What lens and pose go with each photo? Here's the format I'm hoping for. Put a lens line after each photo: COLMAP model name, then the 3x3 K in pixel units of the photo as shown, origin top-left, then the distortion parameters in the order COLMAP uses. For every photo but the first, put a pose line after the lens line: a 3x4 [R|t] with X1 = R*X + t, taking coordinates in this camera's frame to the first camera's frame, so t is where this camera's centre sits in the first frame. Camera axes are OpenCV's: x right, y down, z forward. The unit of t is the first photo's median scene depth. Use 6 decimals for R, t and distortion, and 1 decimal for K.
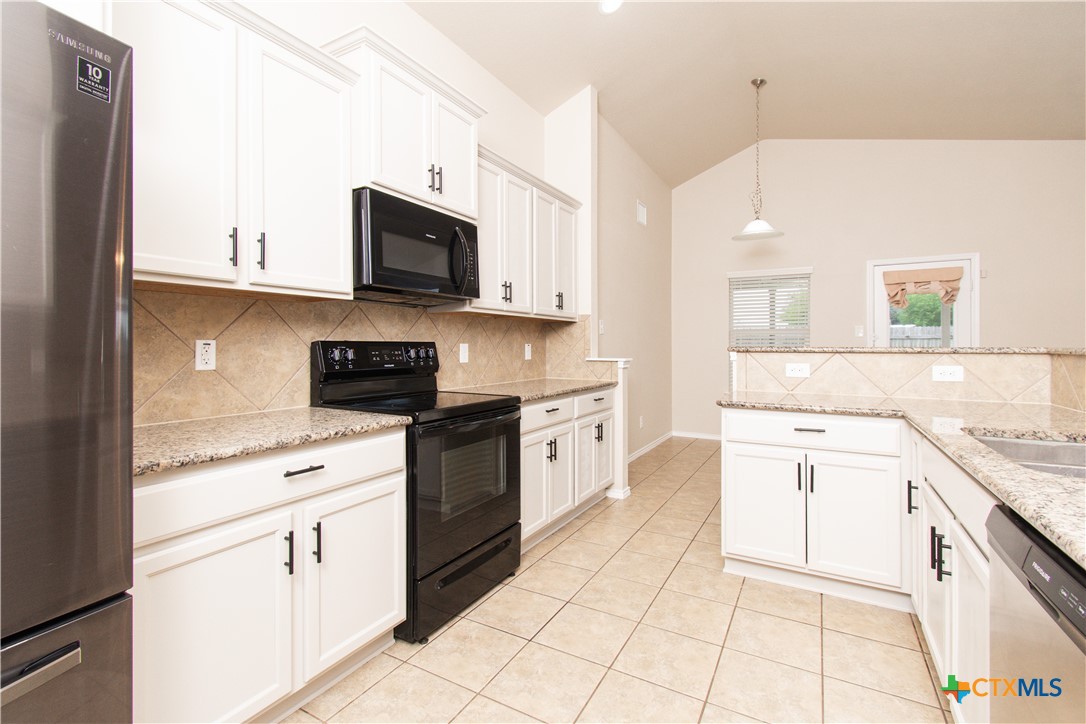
lens RADIAL K [[487.2, 0, 549.6], [0, 487.2, 330.0], [0, 0, 1]] dist [0.004108, -0.000023]
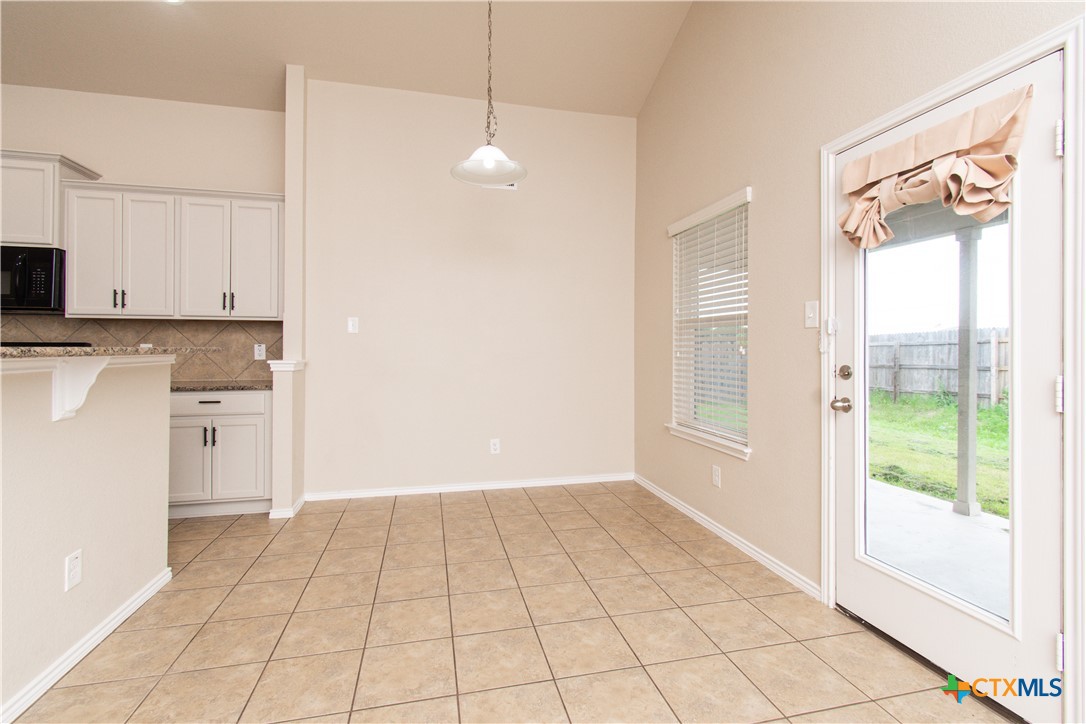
lens RADIAL K [[490.9, 0, 543.4], [0, 490.9, 345.9], [0, 0, 1]] dist [-0.001309, -0.000549]
pose [[0.670672, 0.002138, -0.741751, 1.120540], [0.019266, 0.999608, 0.020301, 0.022172], [0.741504, -0.027906, 0.670368, 0.750650]]
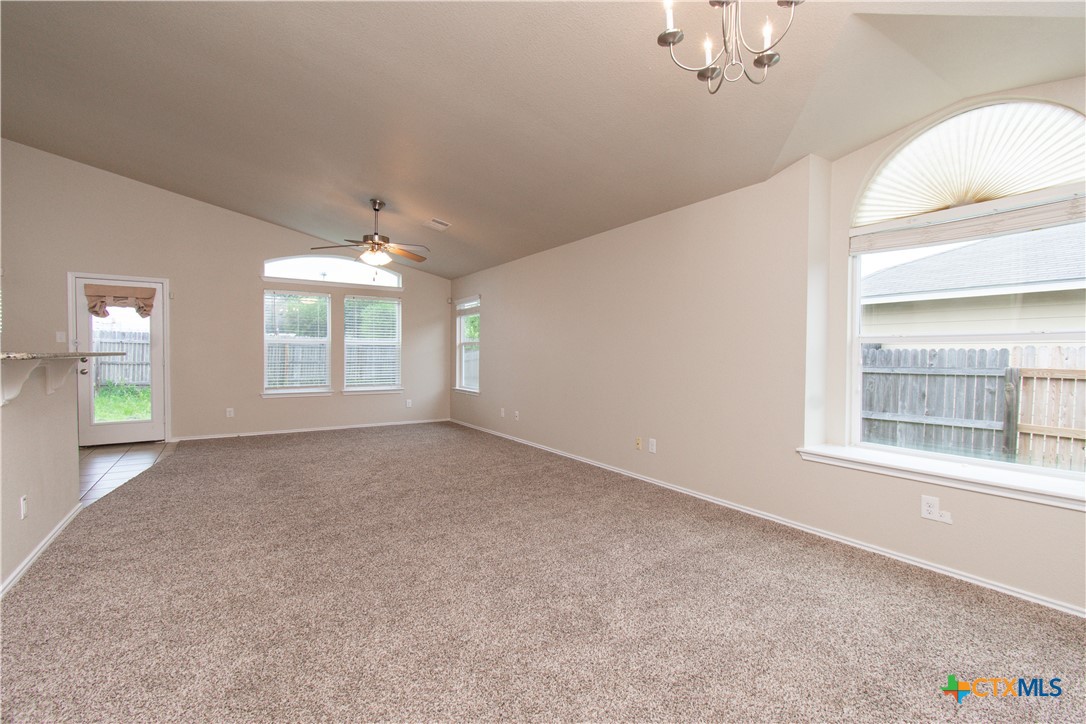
lens RADIAL K [[480.2, 0, 544.1], [0, 480.2, 366.0], [0, 0, 1]] dist [-0.000885, -0.000268]
pose [[0.454660, -0.019110, 0.890460, 0.261226], [-0.036182, 0.998548, 0.039904, -0.021361], [-0.889930, -0.050362, 0.453309, -0.575312]]
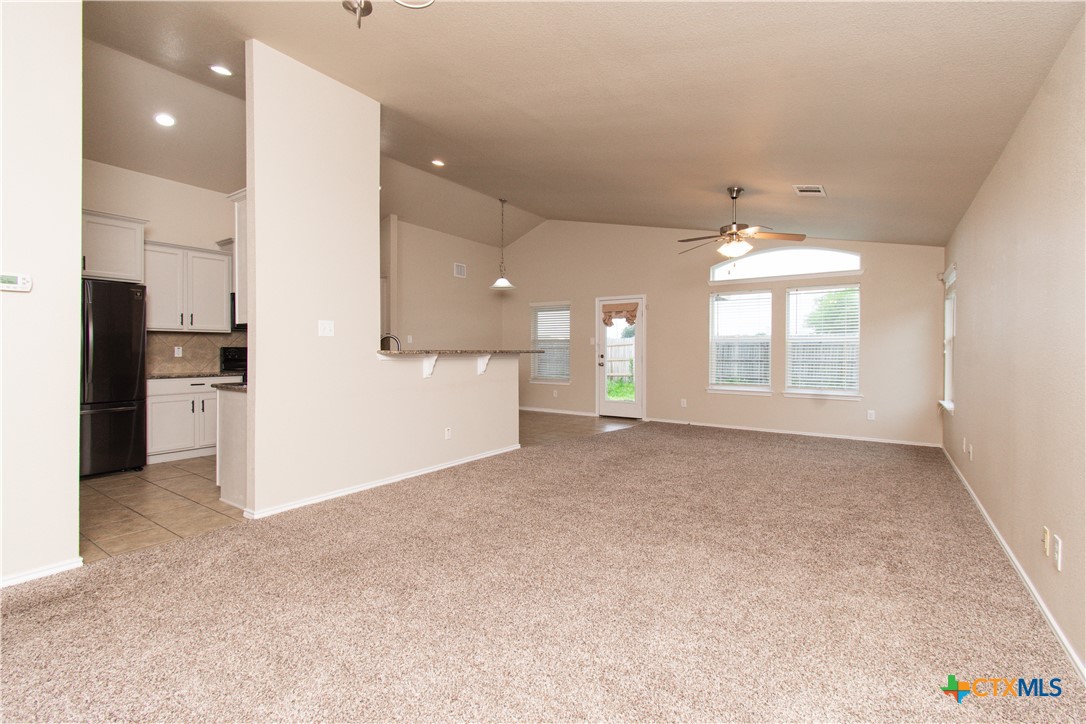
lens RADIAL K [[490.9, 0, 543.4], [0, 490.9, 345.9], [0, 0, 1]] dist [-0.001309, -0.000549]
pose [[0.994818, 0.002692, -0.101636, 0.899874], [-0.000401, 0.999745, 0.022560, -0.026906], [0.101671, -0.022403, 0.994566, -0.870466]]
